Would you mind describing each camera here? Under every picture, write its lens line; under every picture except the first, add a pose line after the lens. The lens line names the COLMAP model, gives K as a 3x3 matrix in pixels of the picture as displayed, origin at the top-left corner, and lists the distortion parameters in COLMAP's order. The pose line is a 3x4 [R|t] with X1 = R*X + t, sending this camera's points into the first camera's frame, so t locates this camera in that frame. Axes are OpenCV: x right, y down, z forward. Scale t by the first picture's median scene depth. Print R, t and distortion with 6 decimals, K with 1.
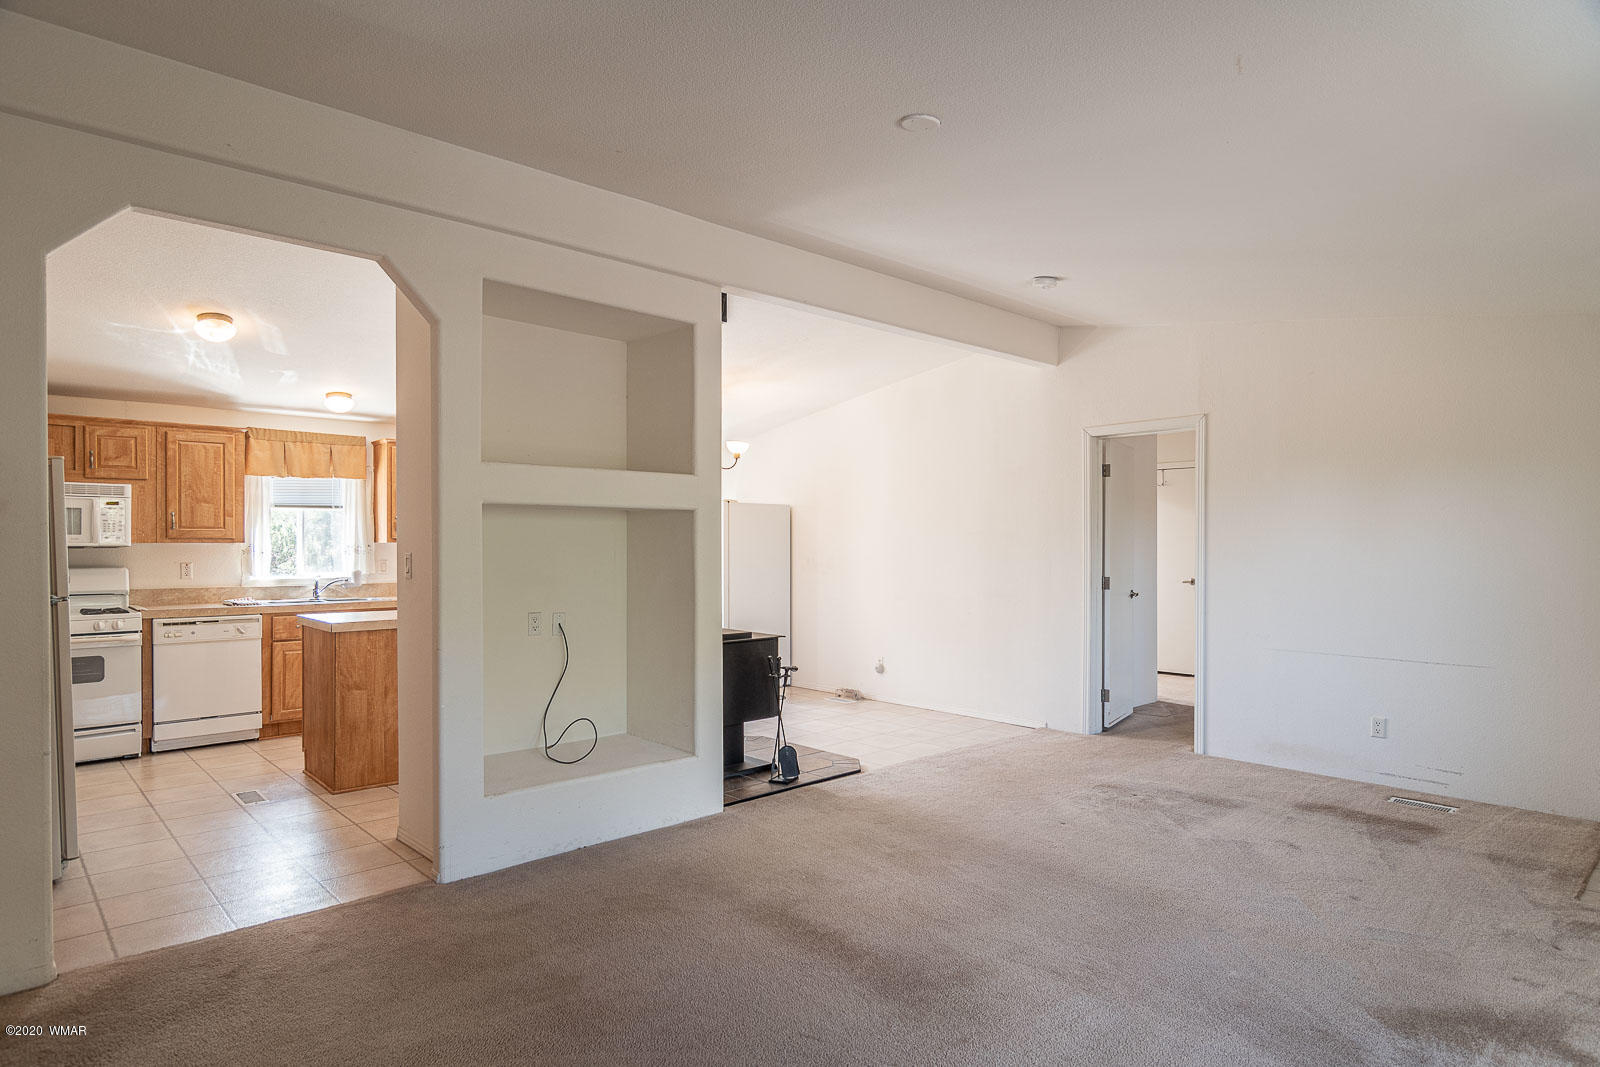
lens RADIAL K [[909.9, 0, 796.1], [0, 909.9, 541.3], [0, 0, 1]] dist [0.001363, -0.000336]
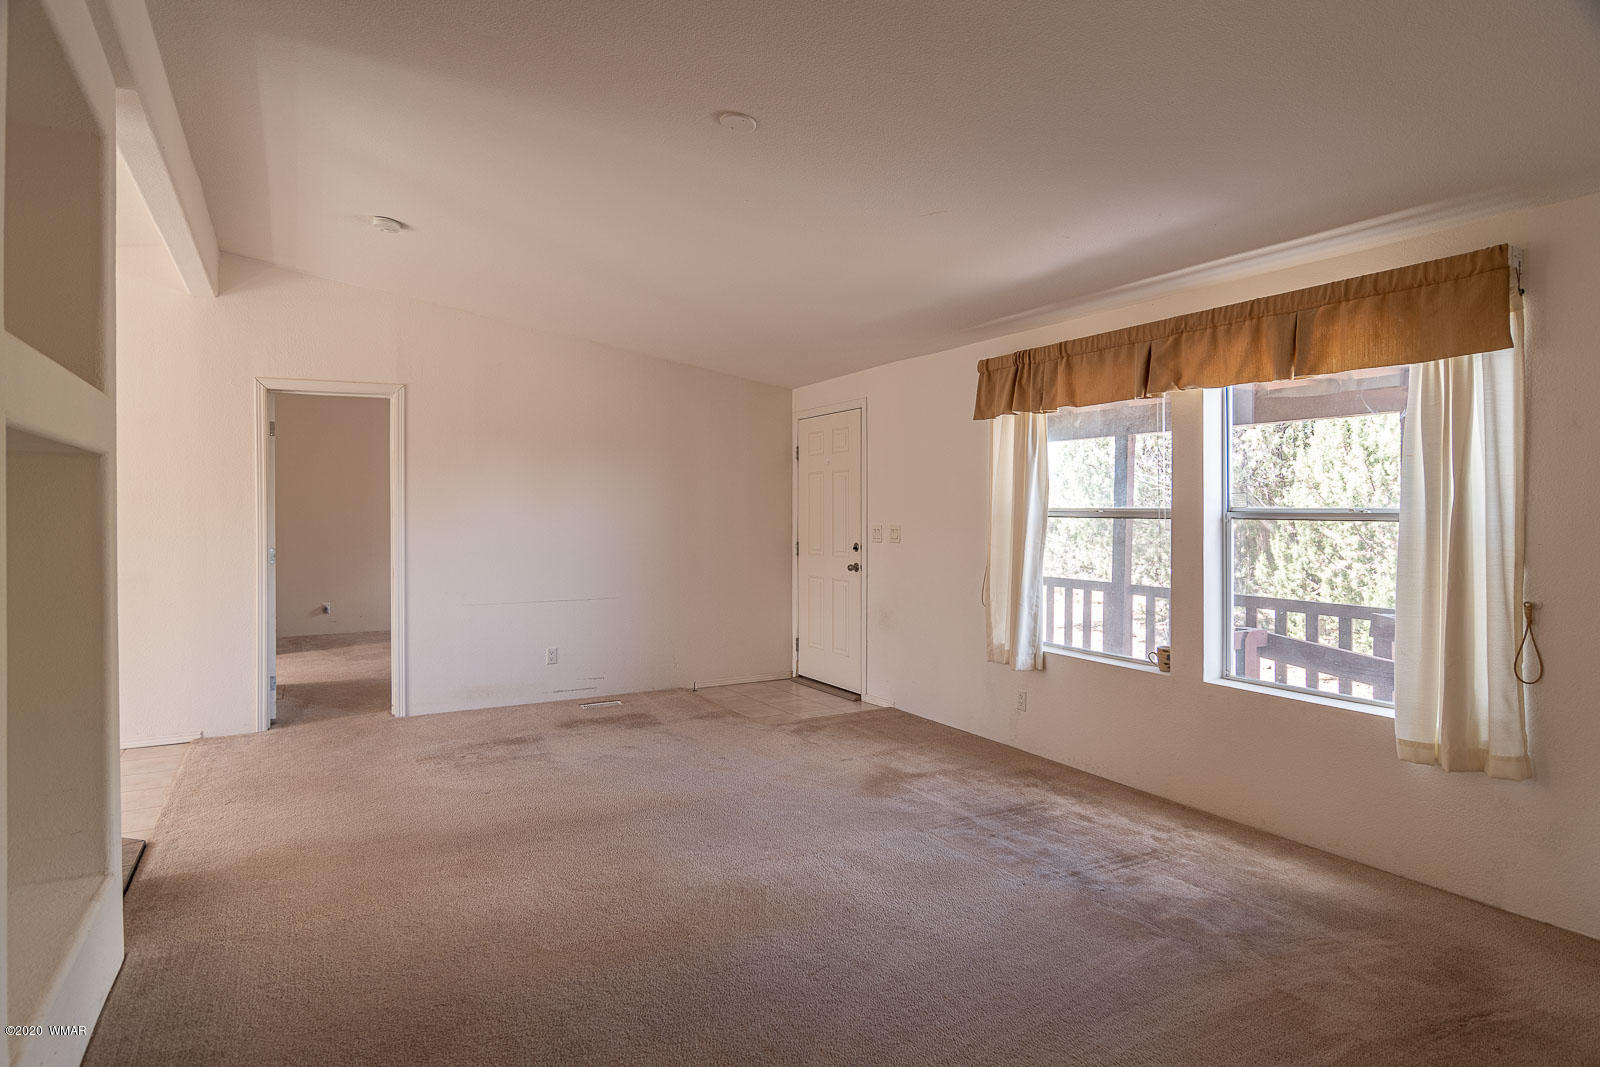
lens RADIAL K [[909.9, 0, 789.1], [0, 909.9, 516.0], [0, 0, 1]] dist [0.001363, -0.000336]
pose [[0.230983, -0.007000, 0.972933, -0.565220], [0.001264, 0.999975, 0.006895, 0.001808], [-0.972957, -0.000363, 0.230986, 0.430090]]
